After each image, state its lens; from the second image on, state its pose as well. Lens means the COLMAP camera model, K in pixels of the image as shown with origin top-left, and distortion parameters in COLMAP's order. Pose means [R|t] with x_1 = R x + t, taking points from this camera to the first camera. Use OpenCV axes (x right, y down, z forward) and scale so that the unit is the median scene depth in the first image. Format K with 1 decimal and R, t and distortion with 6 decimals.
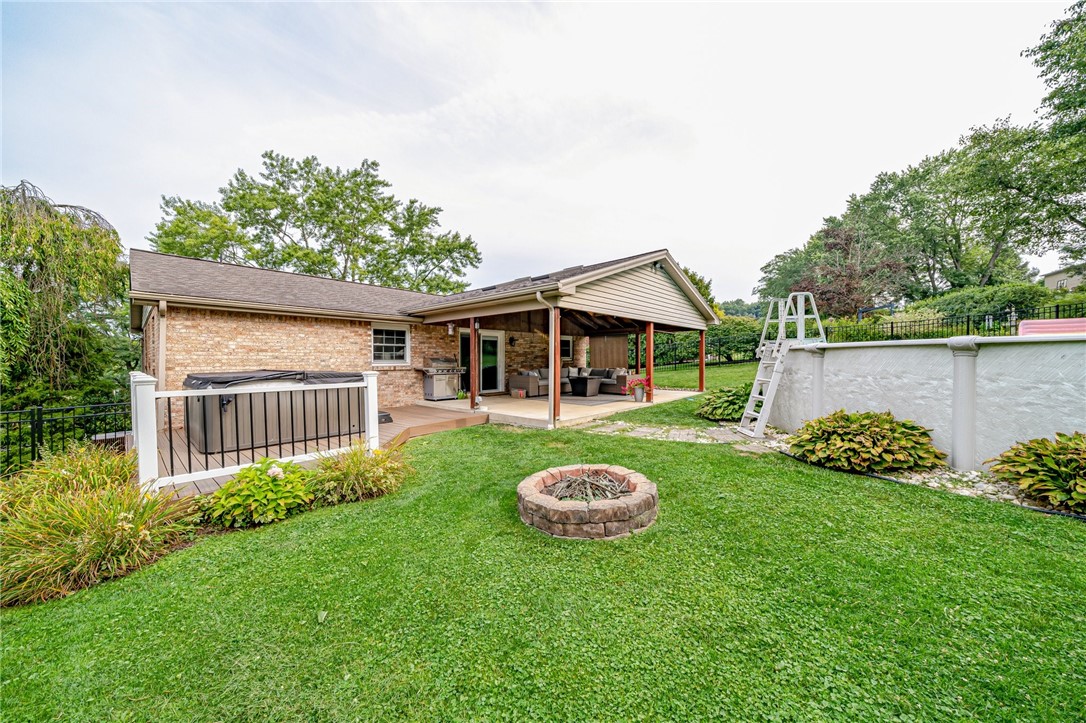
lens RADIAL K [[373.8, 0, 545.0], [0, 373.8, 358.5], [0, 0, 1]] dist [-0.000944, 0.000168]
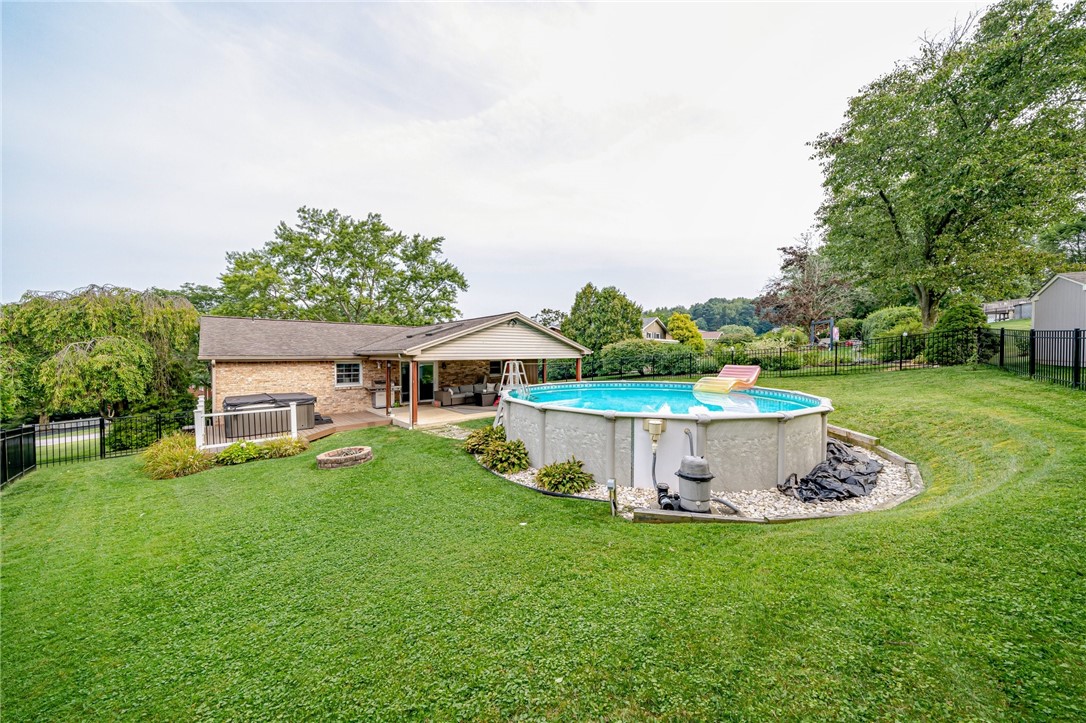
lens RADIAL K [[373.8, 0, 547.9], [0, 373.8, 360.7], [0, 0, 1]] dist [-0.000944, 0.000168]
pose [[0.993840, 0.003025, -0.110787, 0.591904], [-0.000727, 0.999784, 0.020774, -0.120894], [0.110826, -0.020565, 0.993627, -0.474854]]
